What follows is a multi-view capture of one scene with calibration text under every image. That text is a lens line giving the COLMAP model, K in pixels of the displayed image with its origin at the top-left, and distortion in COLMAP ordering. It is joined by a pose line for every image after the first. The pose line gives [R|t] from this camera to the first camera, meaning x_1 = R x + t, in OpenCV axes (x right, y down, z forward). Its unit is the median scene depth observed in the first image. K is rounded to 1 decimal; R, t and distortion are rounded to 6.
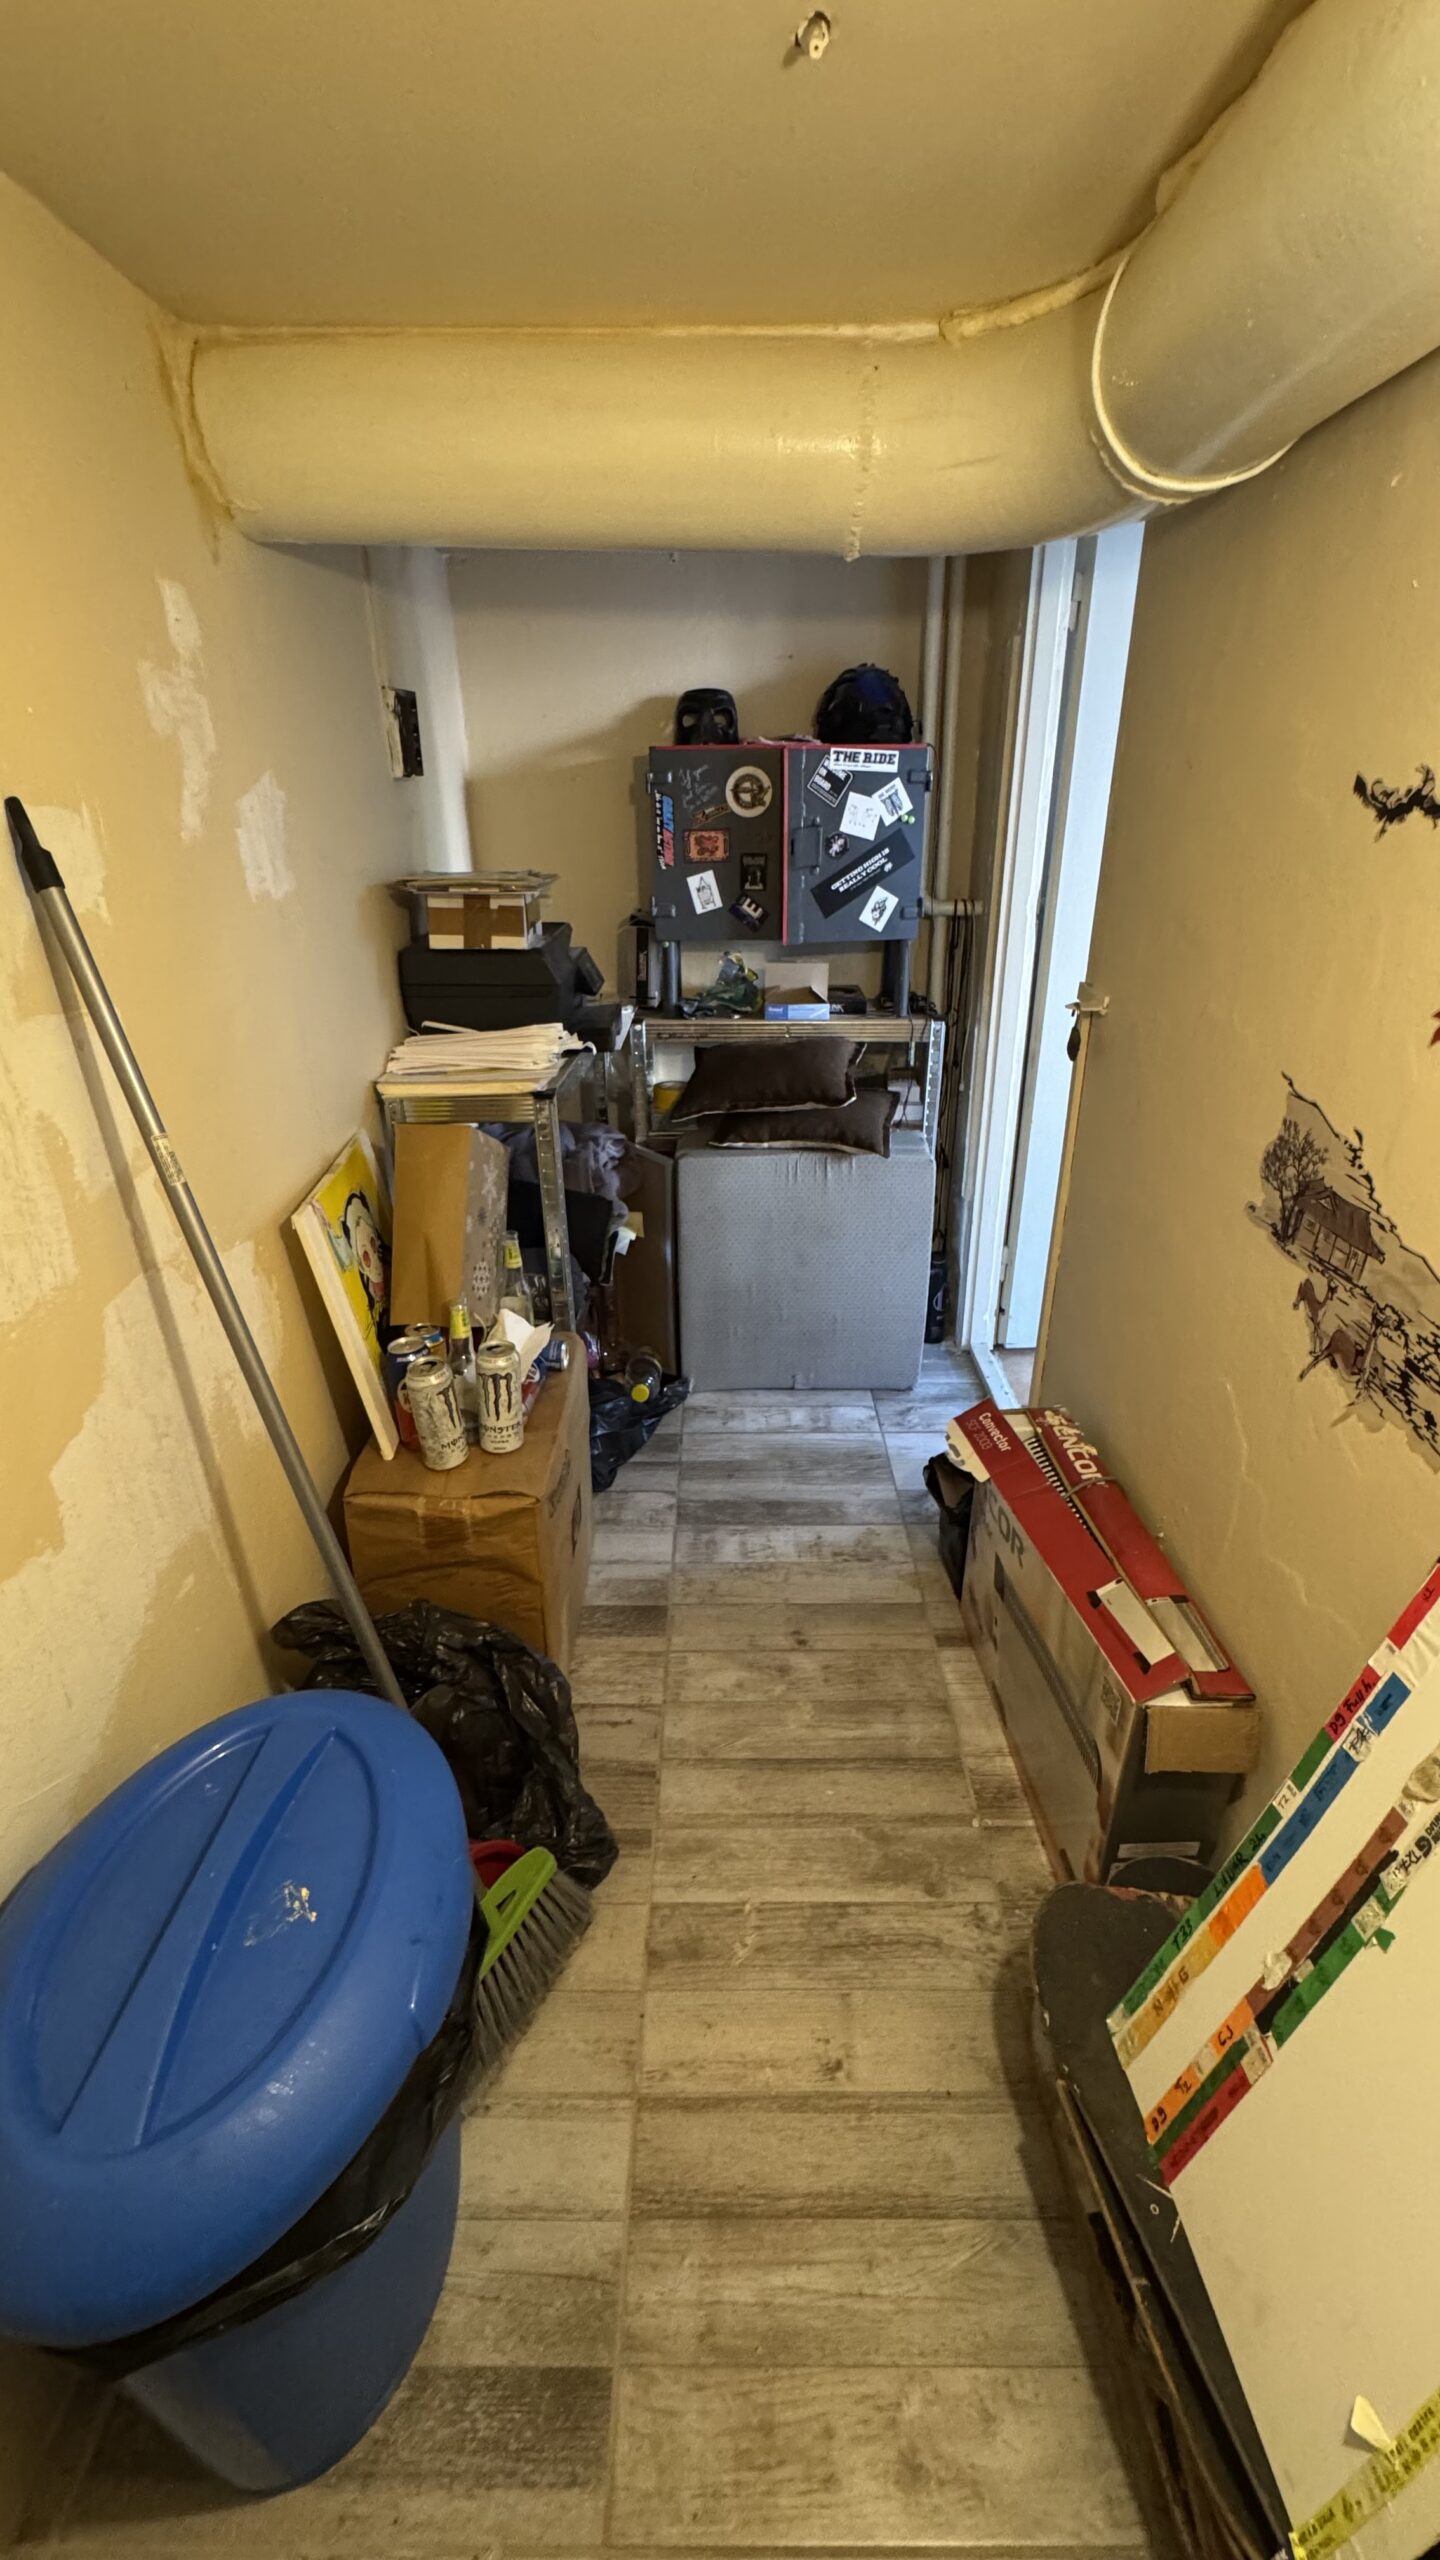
lens RADIAL K [[1023.5, 0, 721.7], [0, 1023.5, 1280.3], [0, 0, 1]] dist [-0.000591, 0.000576]
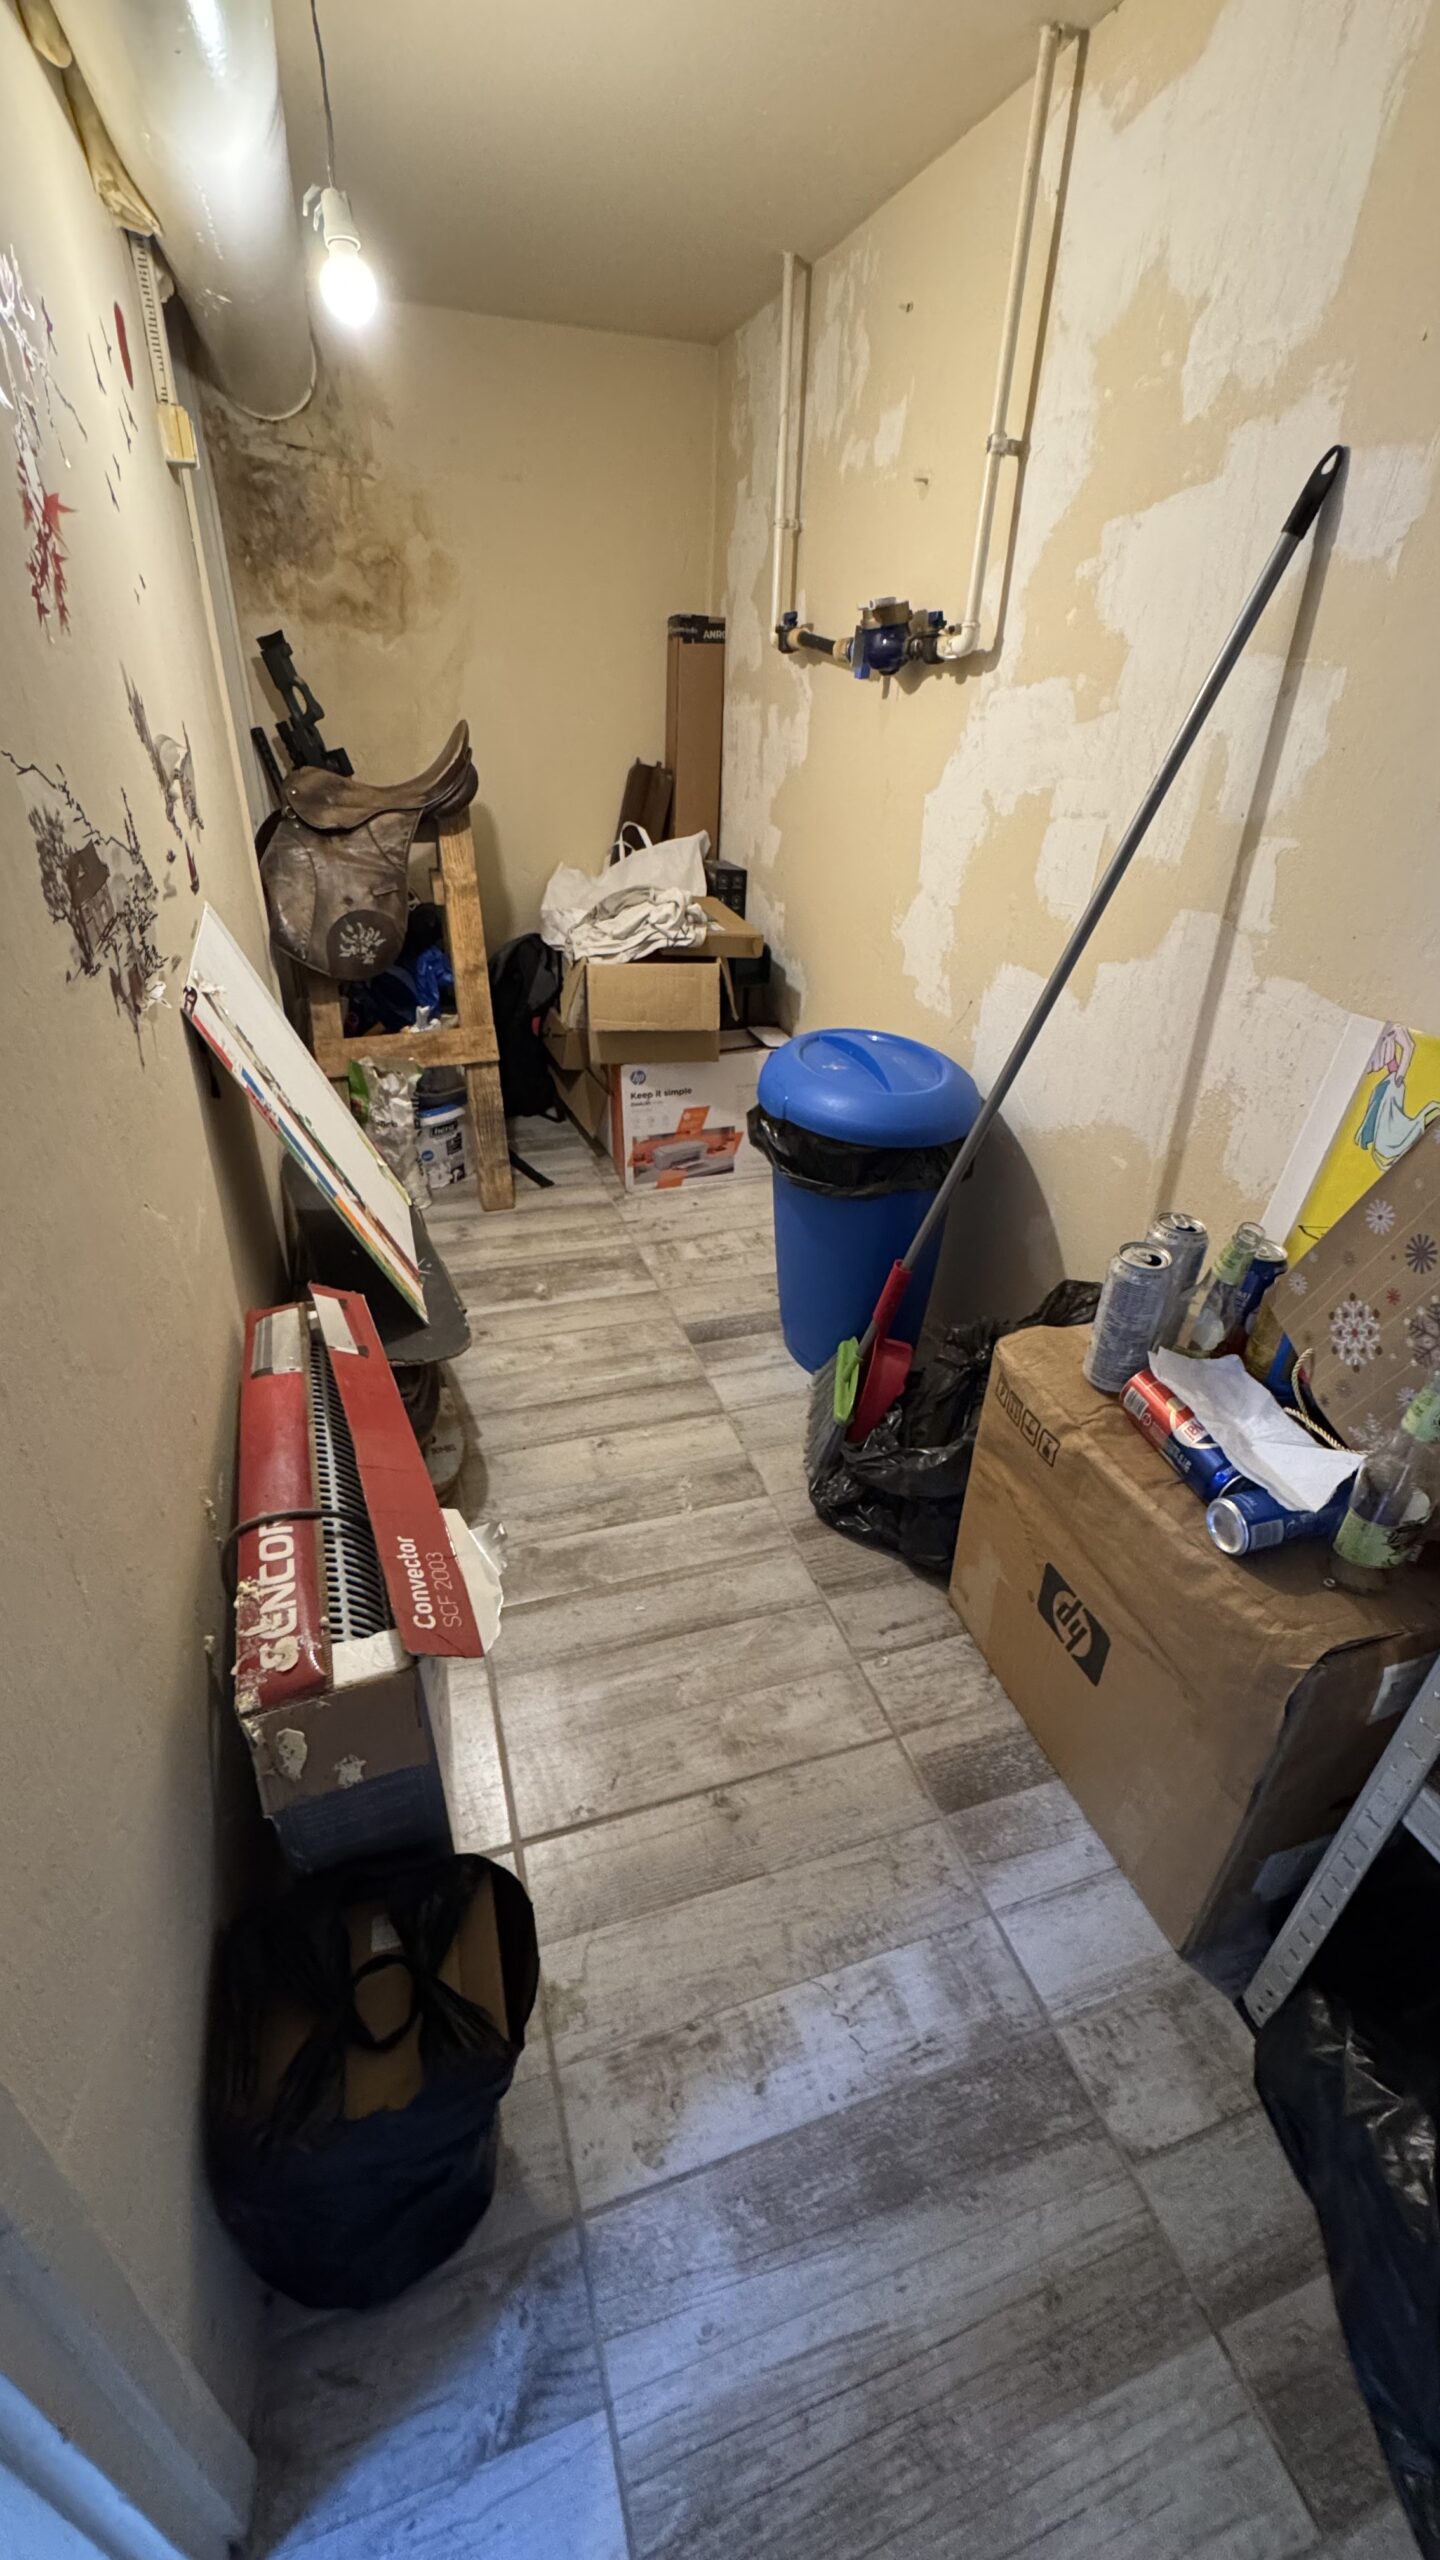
lens RADIAL K [[1023.5, 0, 721.7], [0, 1023.5, 1280.3], [0, 0, 1]] dist [-0.000591, 0.000576]
pose [[-0.948891, 0.136895, -0.284370, 0.284158], [-0.158009, 0.573915, 0.803527, -0.479111], [0.273203, 0.807392, -0.522952, 1.390604]]
